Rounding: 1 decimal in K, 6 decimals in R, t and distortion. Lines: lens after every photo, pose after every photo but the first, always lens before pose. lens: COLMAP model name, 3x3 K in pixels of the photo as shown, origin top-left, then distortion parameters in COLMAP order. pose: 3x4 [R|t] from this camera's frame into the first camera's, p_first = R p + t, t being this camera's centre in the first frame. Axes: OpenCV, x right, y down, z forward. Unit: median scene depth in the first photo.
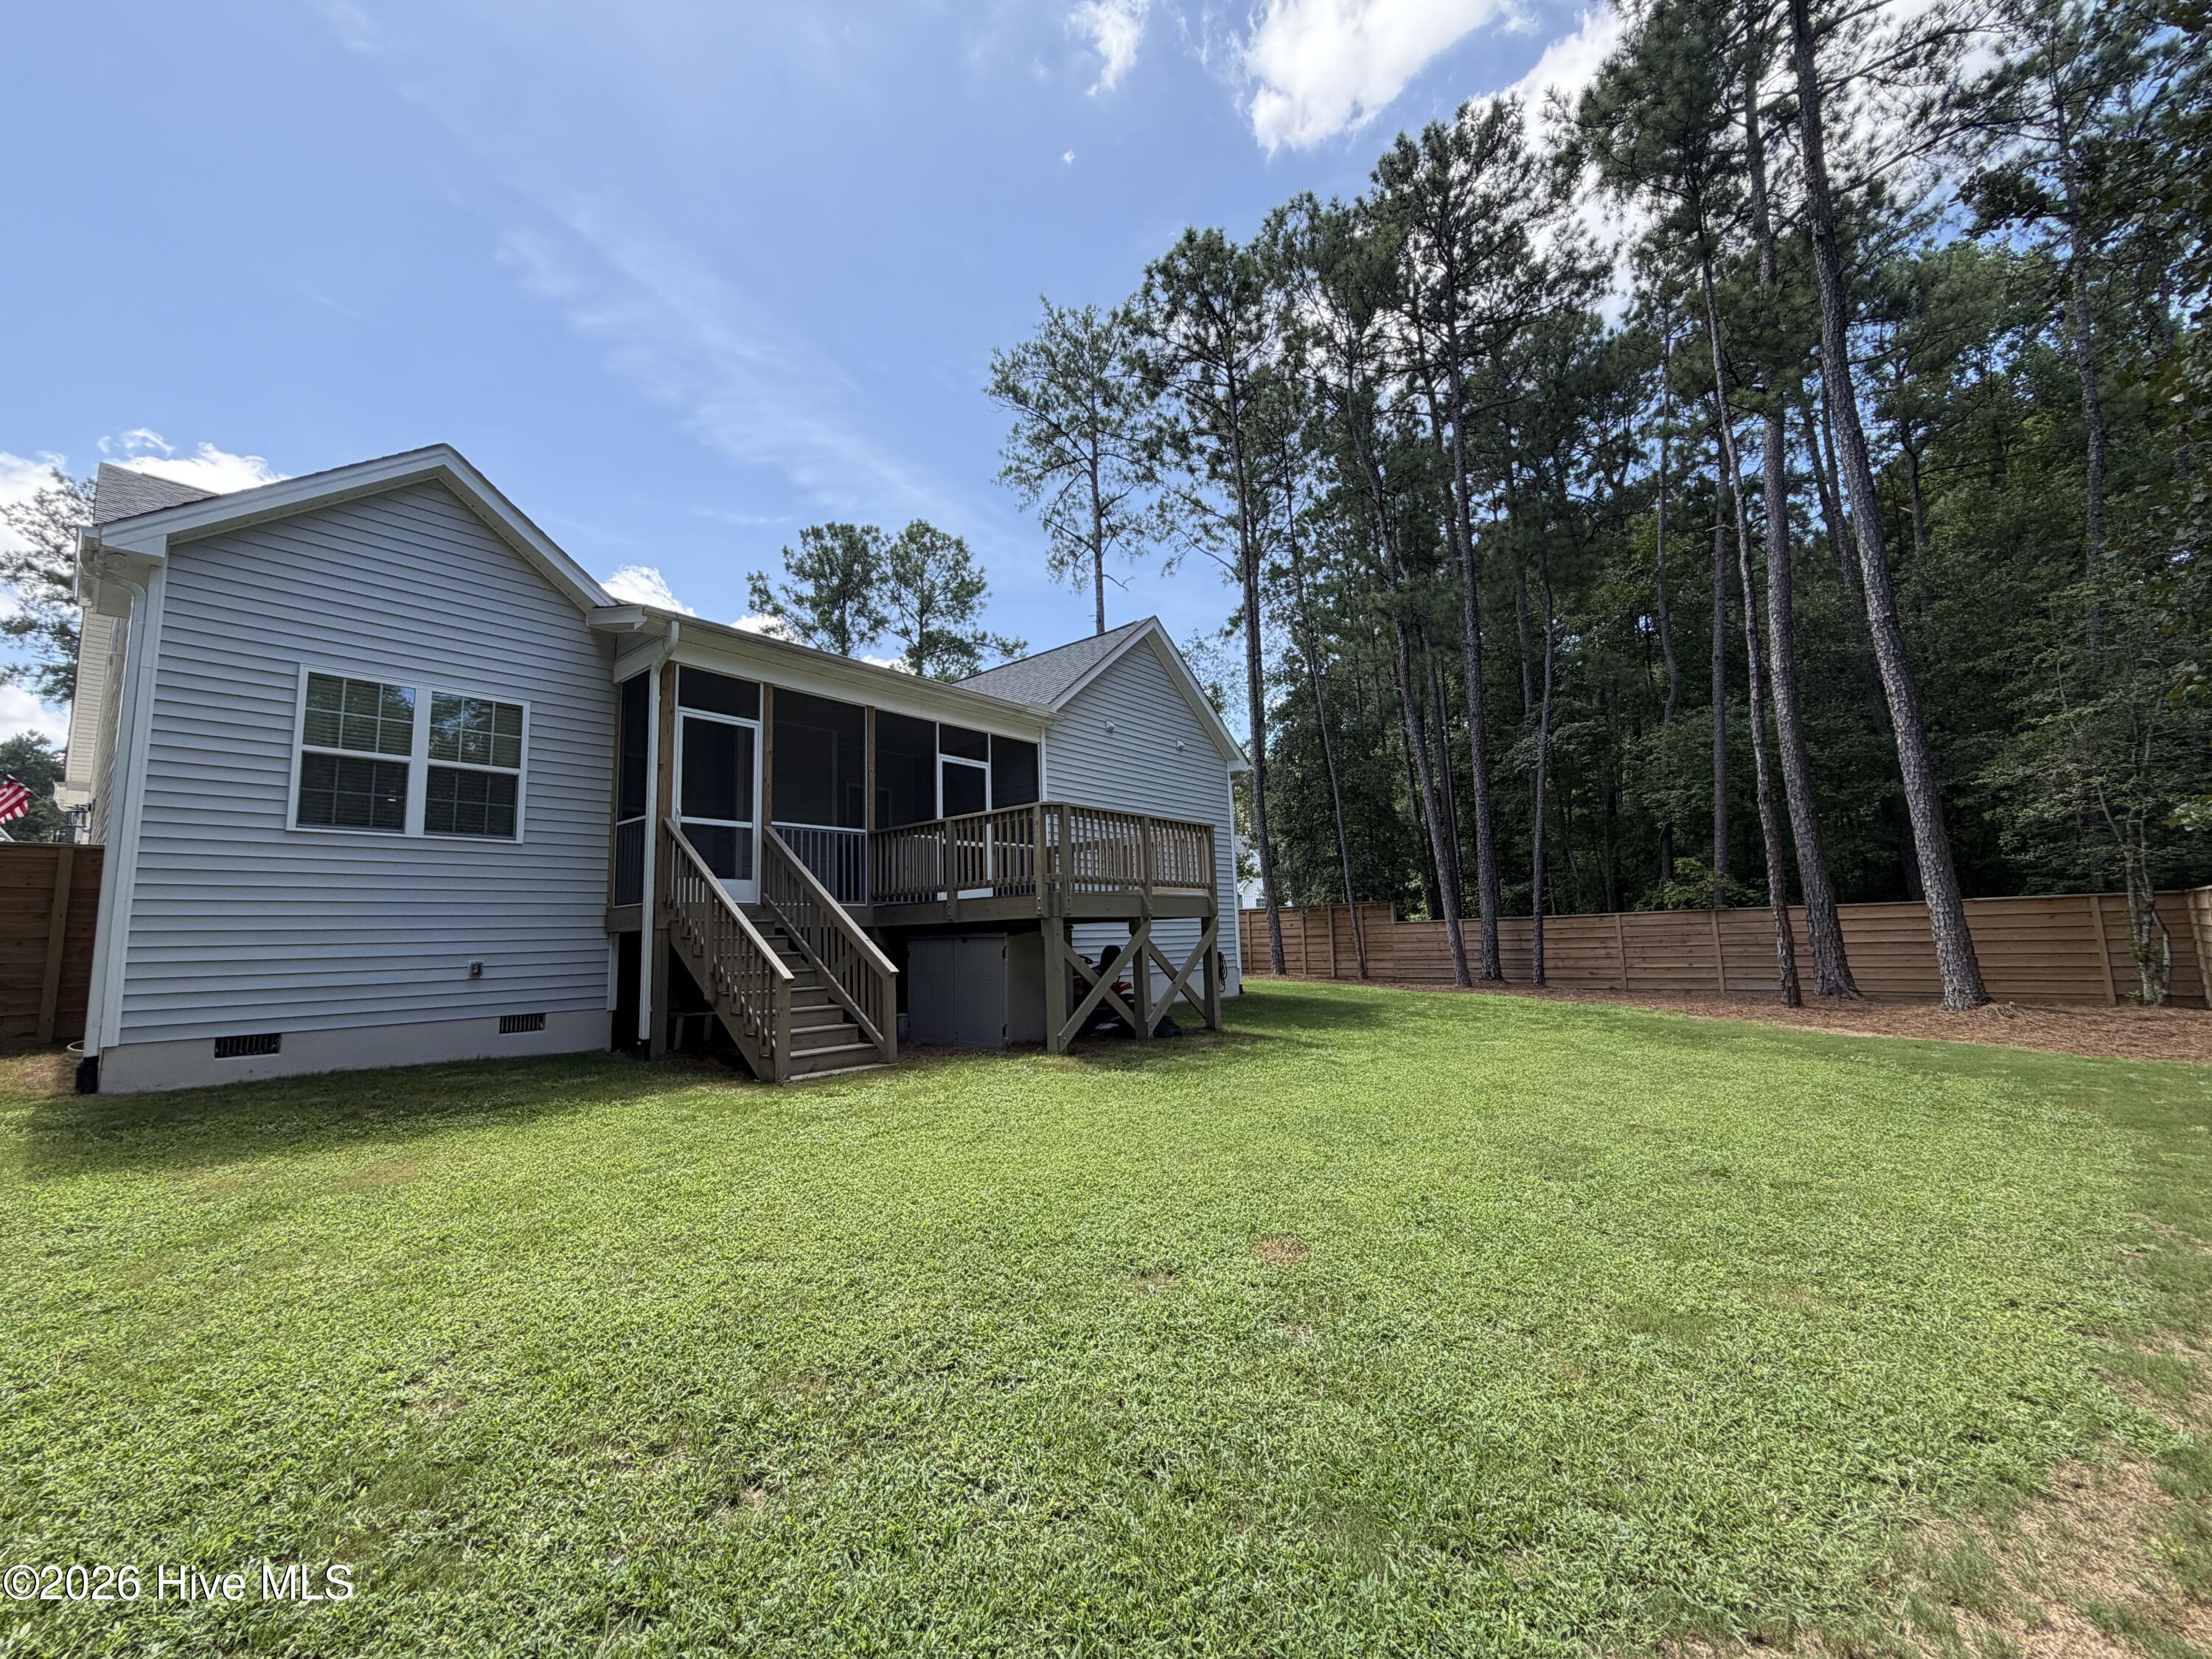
lens RADIAL K [[880.4, 0, 1100.5], [0, 880.4, 830.4], [0, 0, 1]] dist [-0.000180, 0.000336]
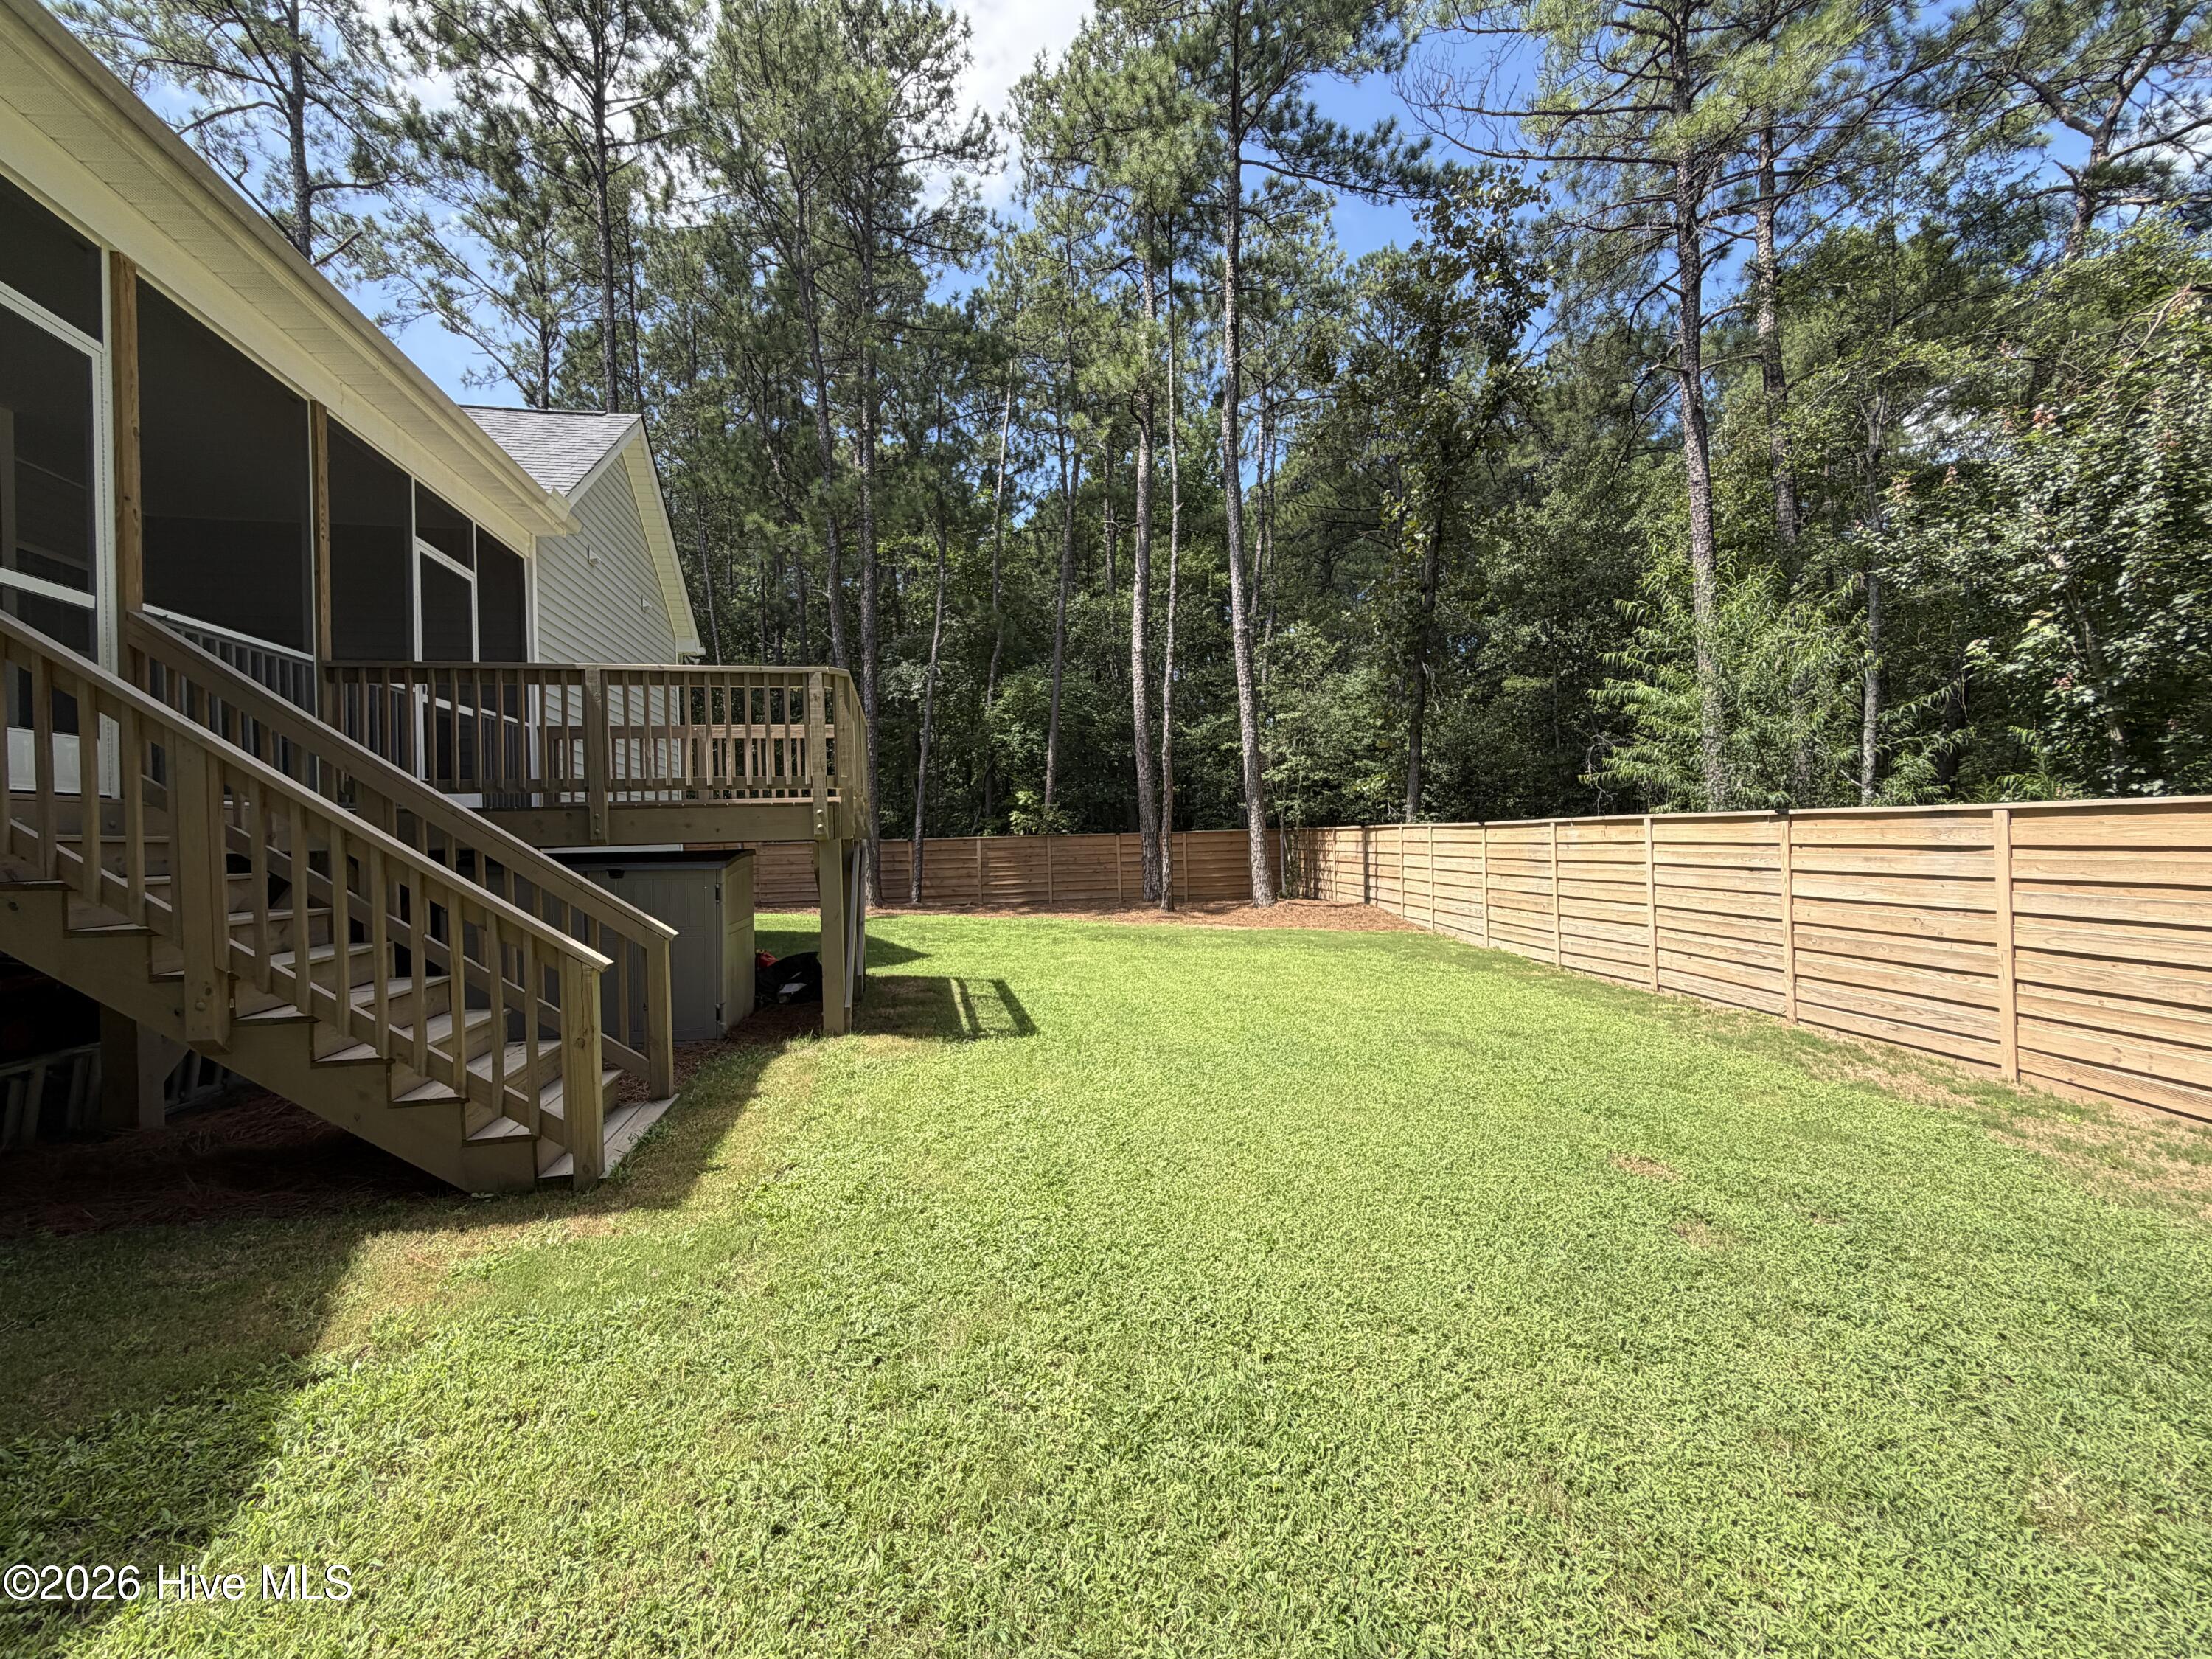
lens RADIAL K [[880.4, 0, 1100.5], [0, 880.4, 830.4], [0, 0, 1]] dist [-0.000180, 0.000336]
pose [[0.612216, 0.017957, 0.790486, -0.333167], [-0.090588, 0.994752, 0.047562, 0.027553], [-0.785484, -0.100727, 0.610630, 0.300174]]
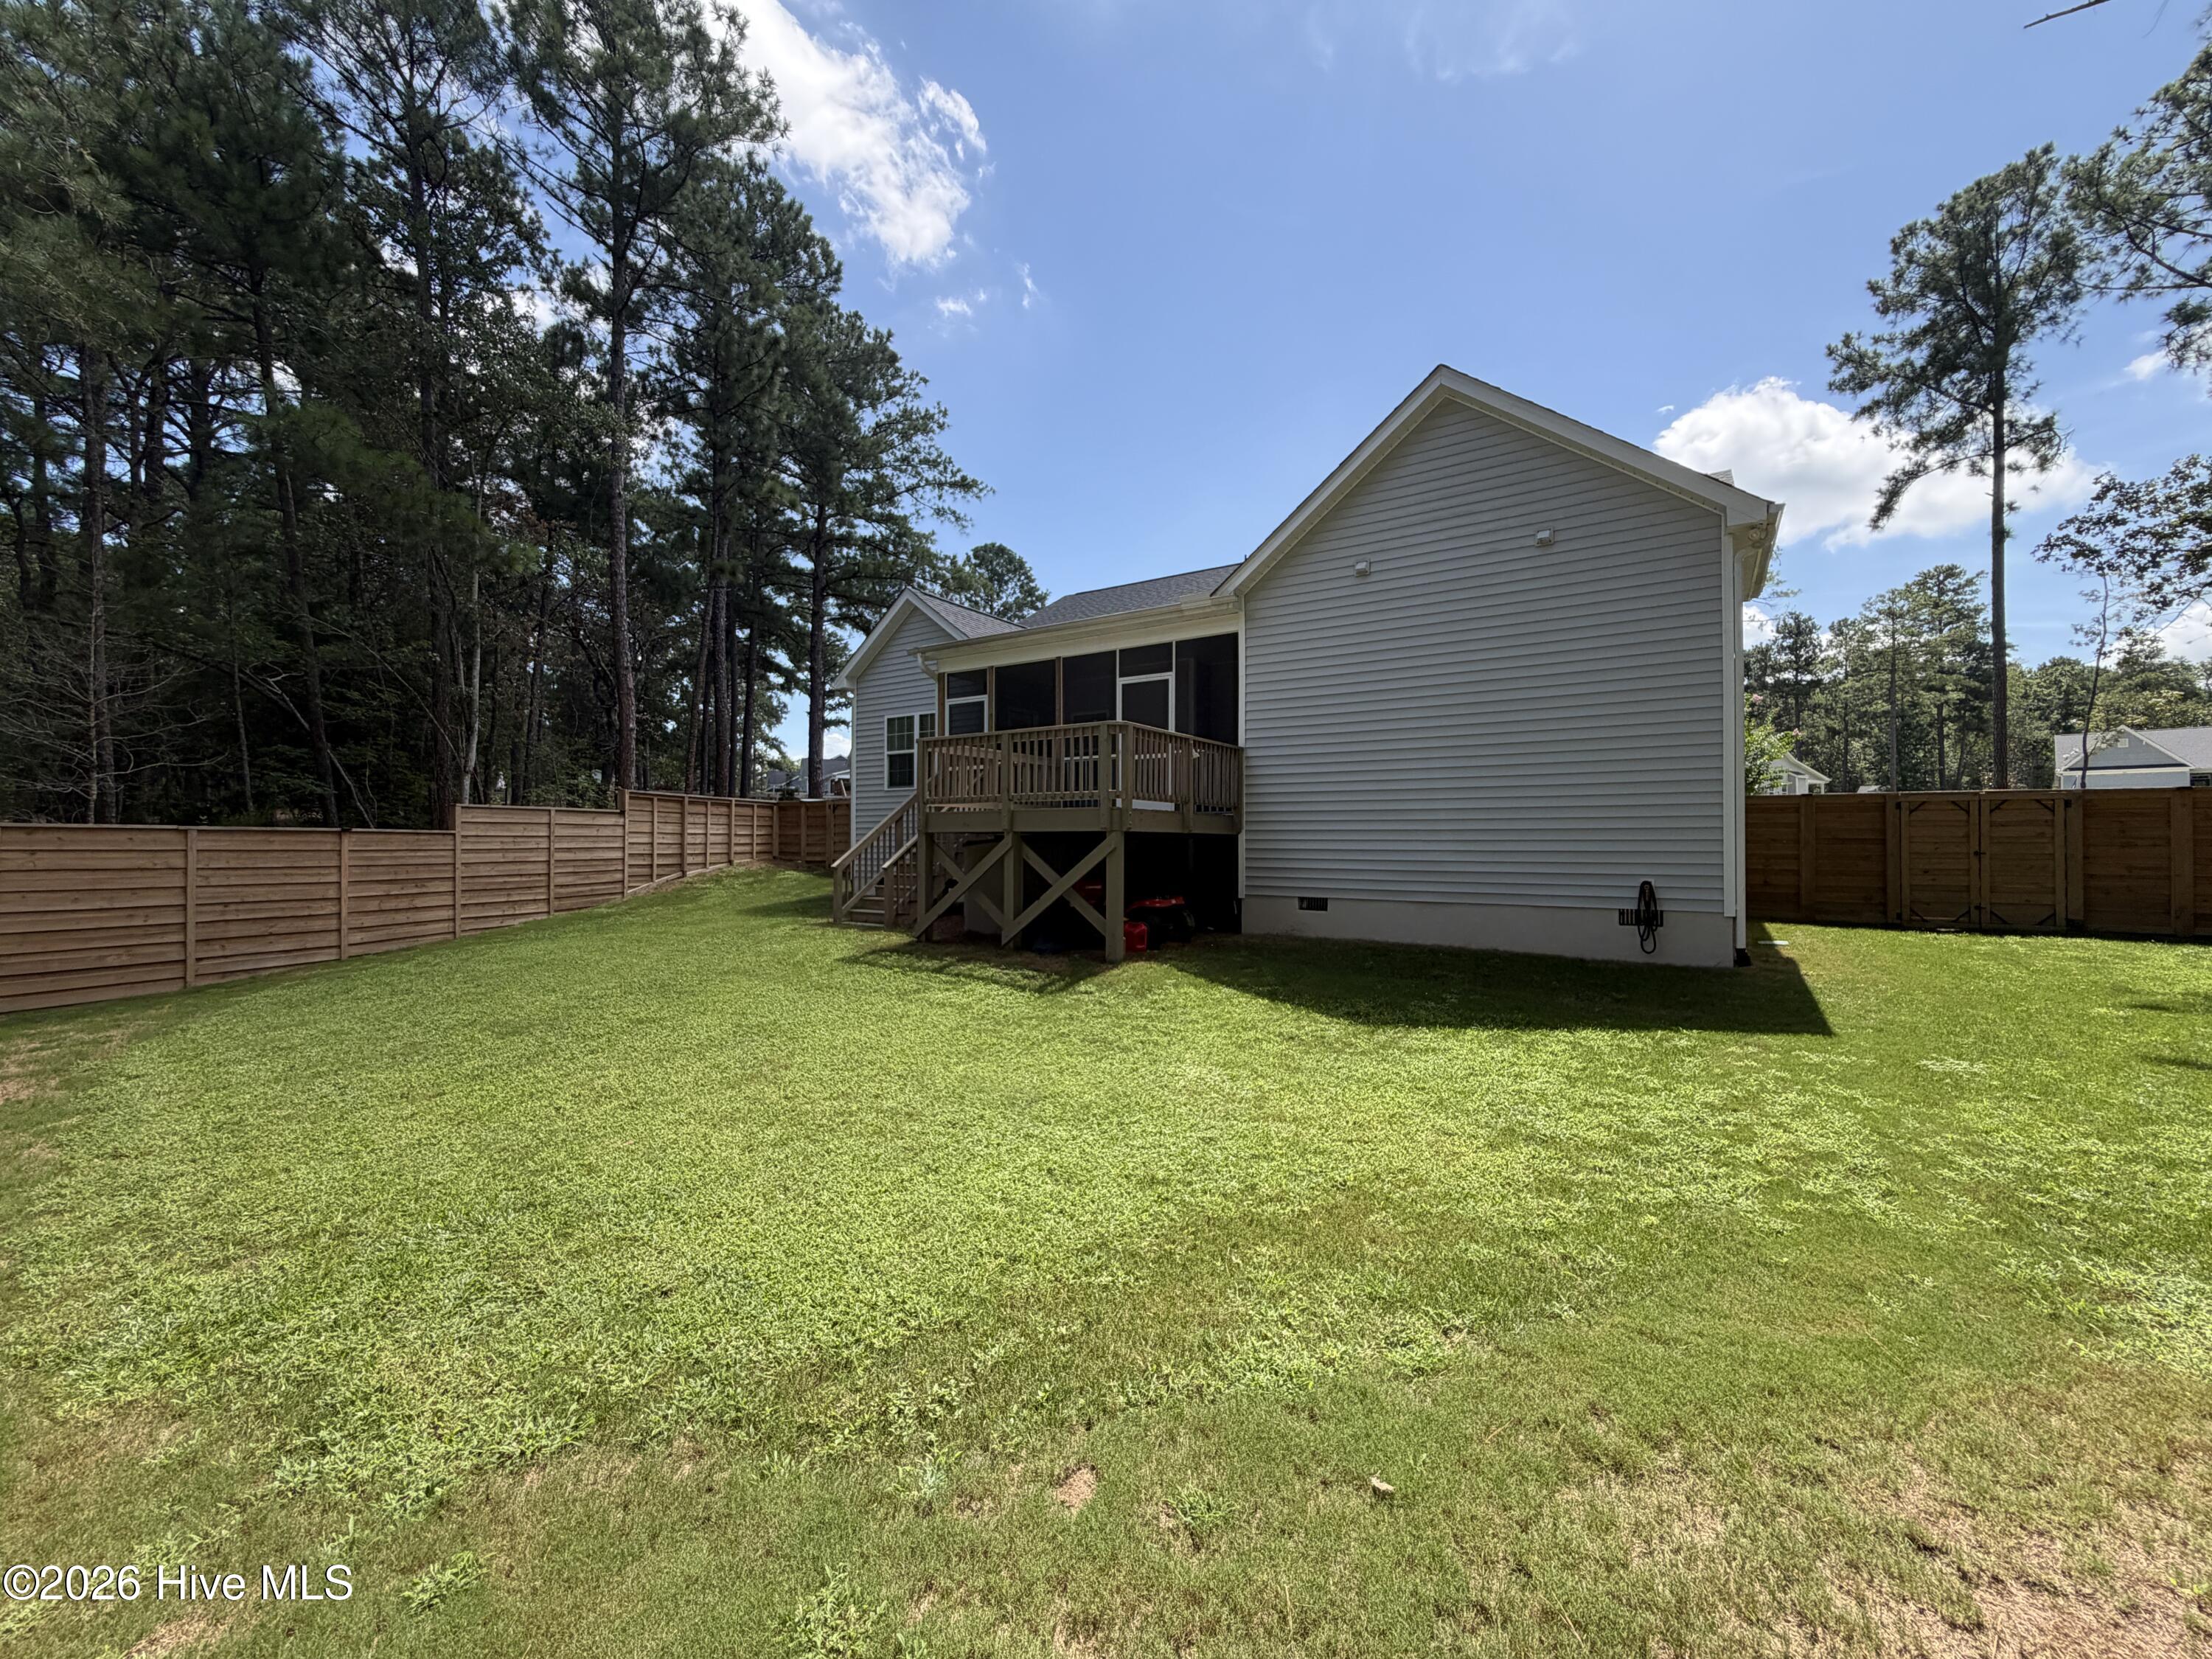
lens RADIAL K [[880.4, 0, 1100.5], [0, 880.4, 830.4], [0, 0, 1]] dist [-0.000180, 0.000336]
pose [[0.102278, 0.016070, -0.994626, 0.865605], [0.119259, 0.992460, 0.028299, 0.064511], [0.987581, -0.121512, 0.099590, 0.799834]]
